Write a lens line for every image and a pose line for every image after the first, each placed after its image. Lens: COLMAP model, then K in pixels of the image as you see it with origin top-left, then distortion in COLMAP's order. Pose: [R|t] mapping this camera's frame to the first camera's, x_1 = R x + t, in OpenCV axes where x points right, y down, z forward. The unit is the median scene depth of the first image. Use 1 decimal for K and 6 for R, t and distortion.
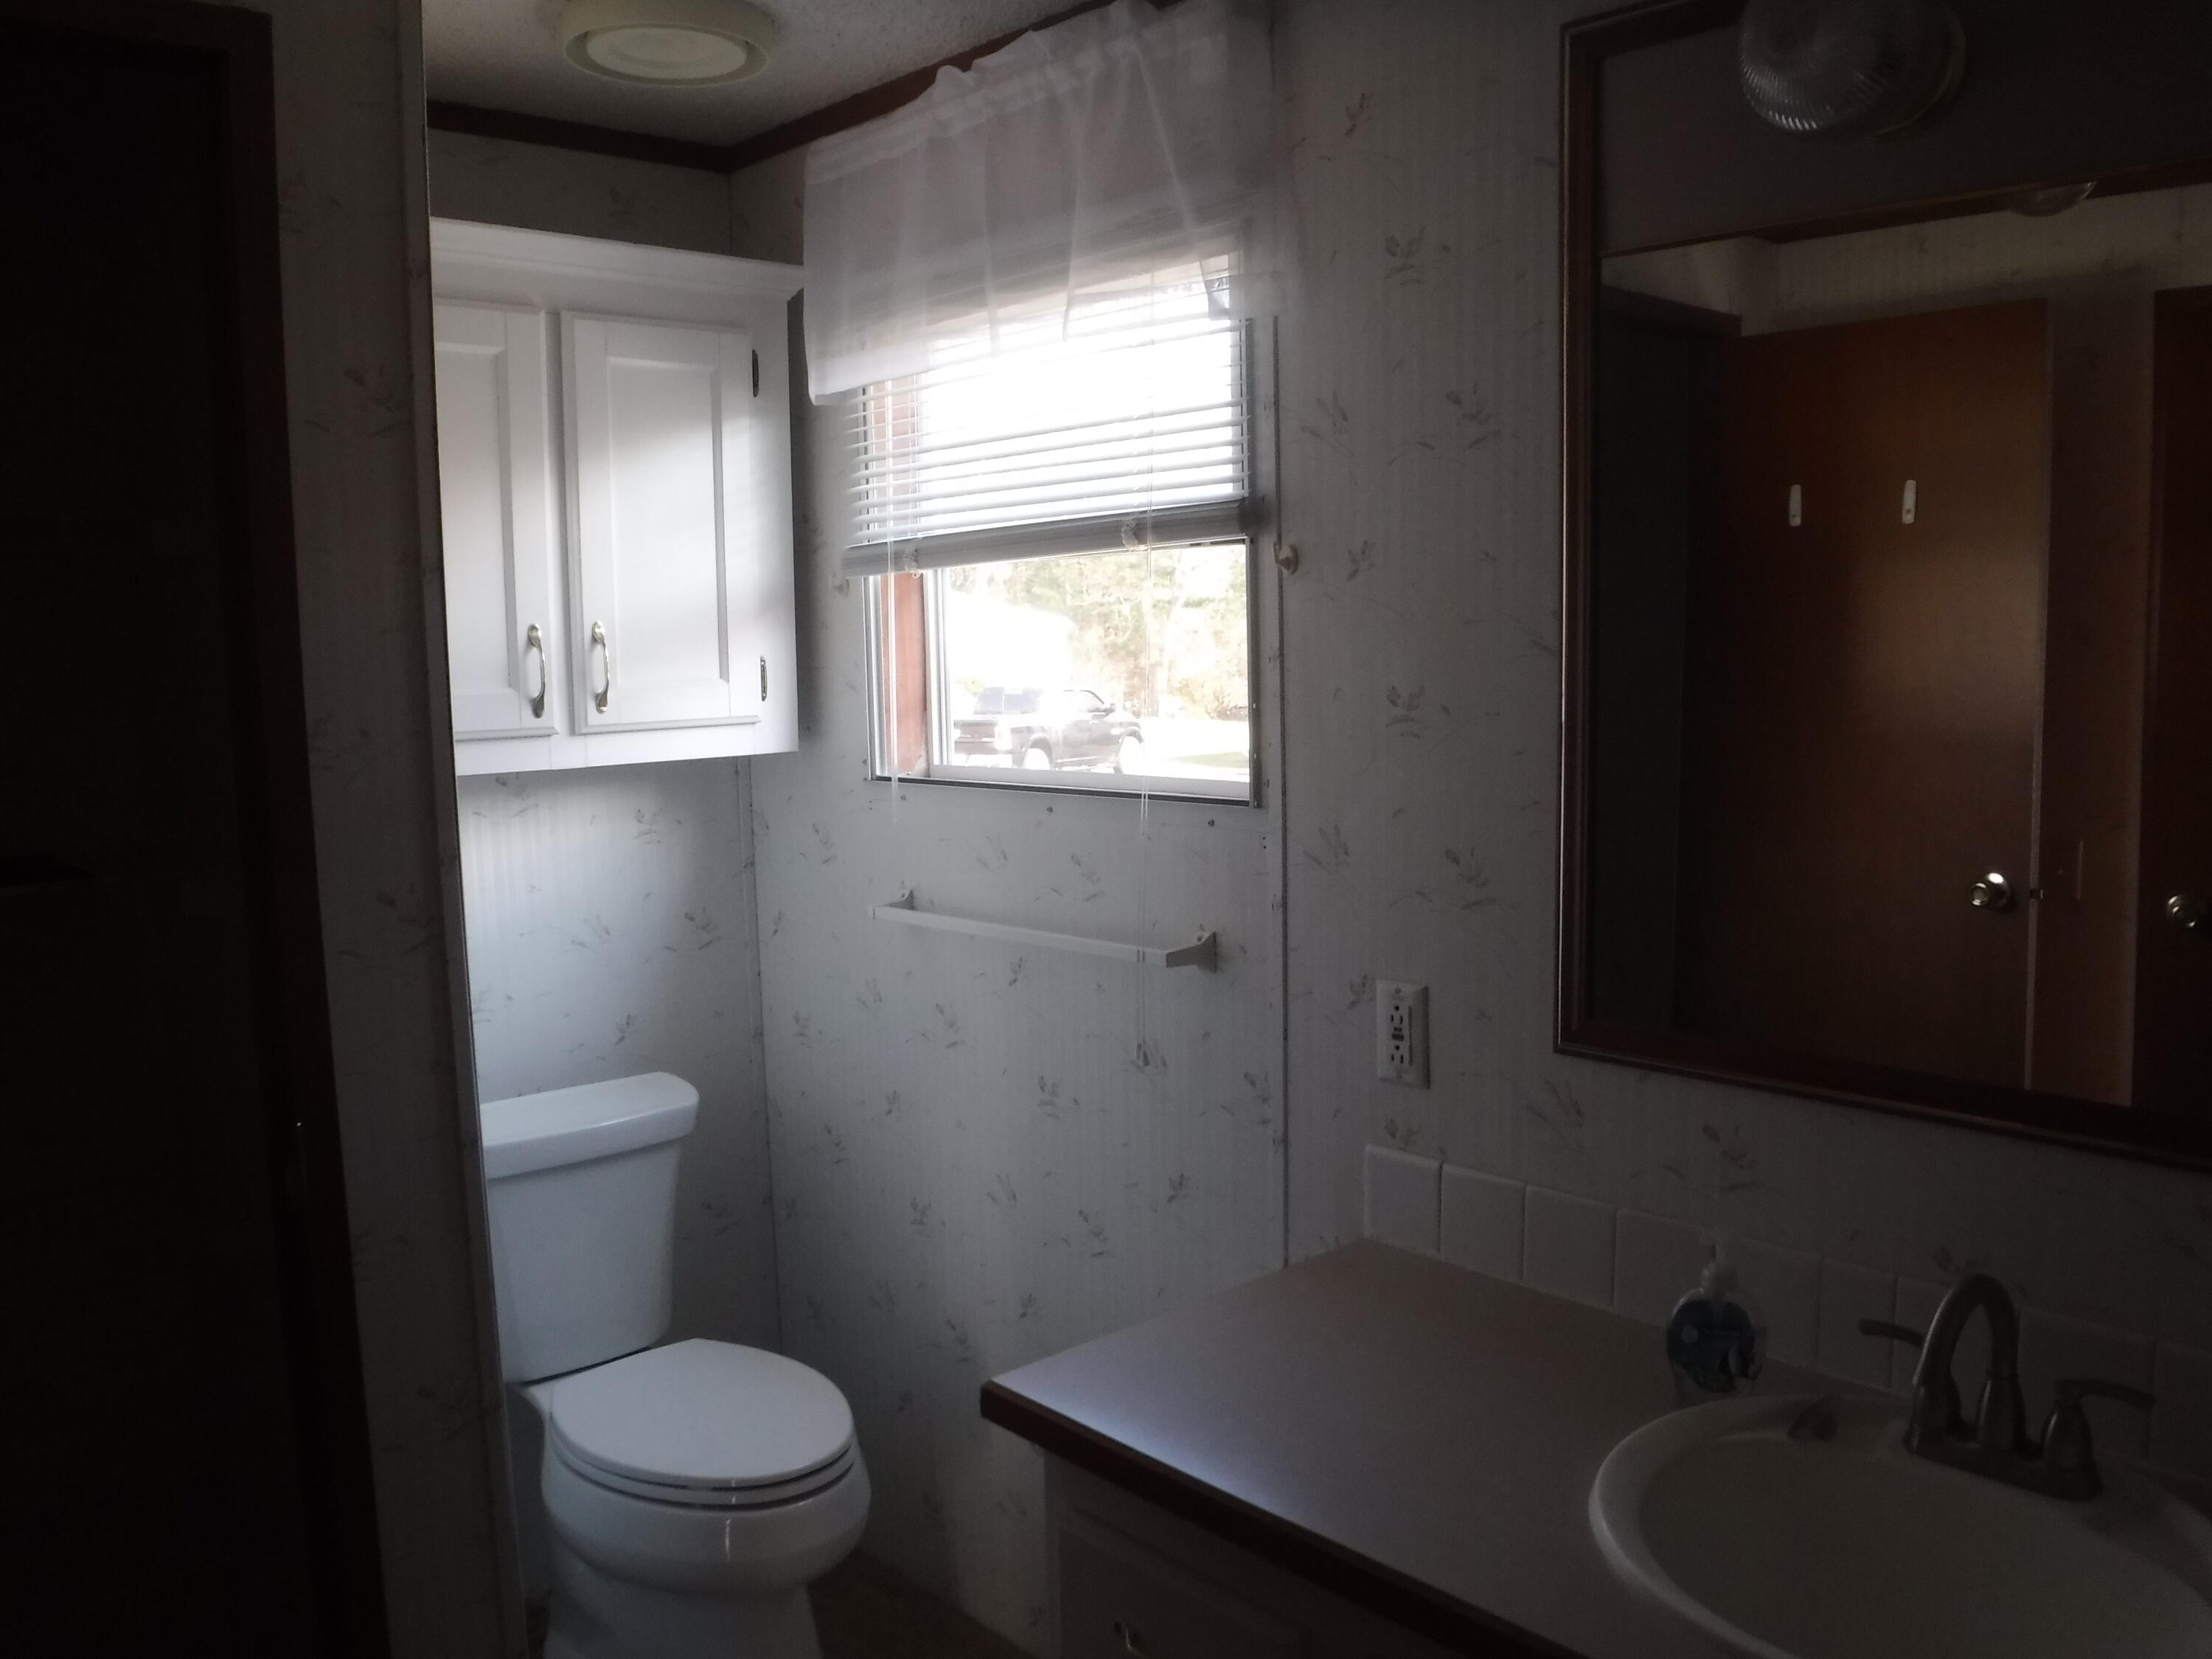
lens RADIAL K [[1780.5, 0, 1106.0], [0, 1780.5, 829.5], [0, 0, 1]] dist [-0.083394, -0.001368]
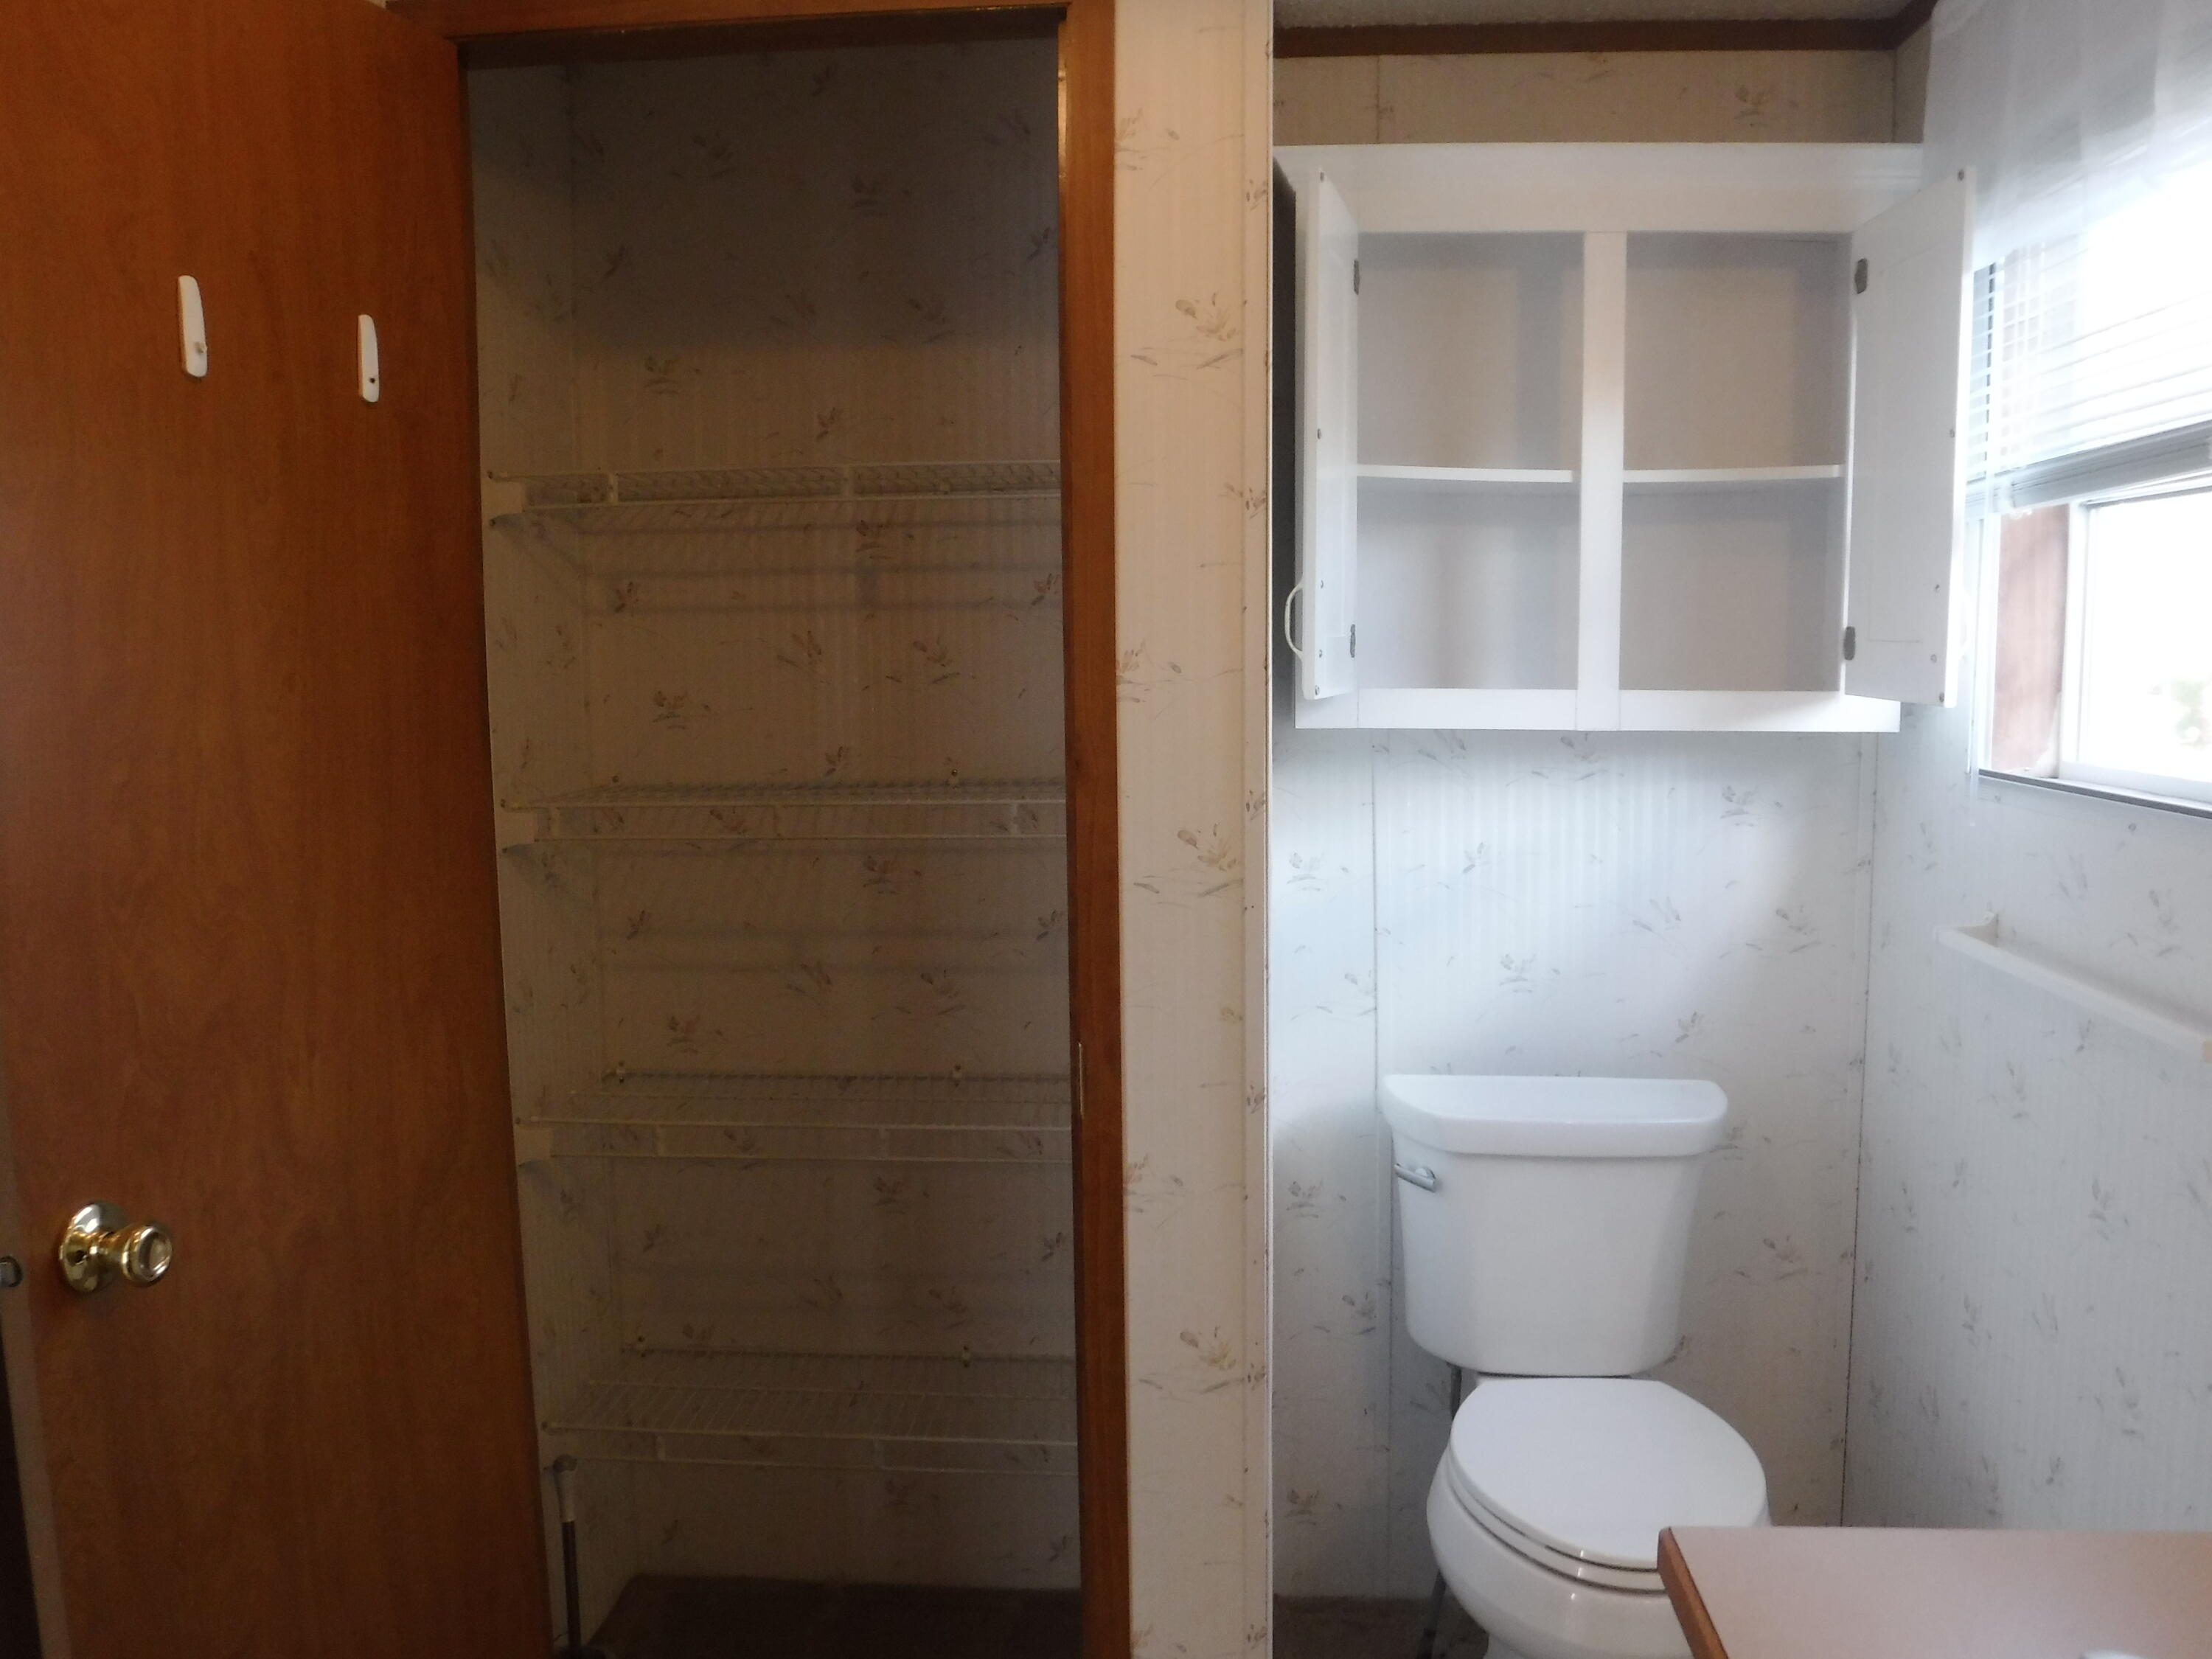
lens RADIAL K [[1797.9, 0, 1108.3], [0, 1797.9, 811.3], [0, 0, 1]] dist [-0.055762, -0.003049]
pose [[0.692922, 0.095577, -0.714649, 0.175082], [-0.093921, 0.994695, 0.041964, -0.007580], [0.714869, 0.038043, 0.698223, 0.155853]]
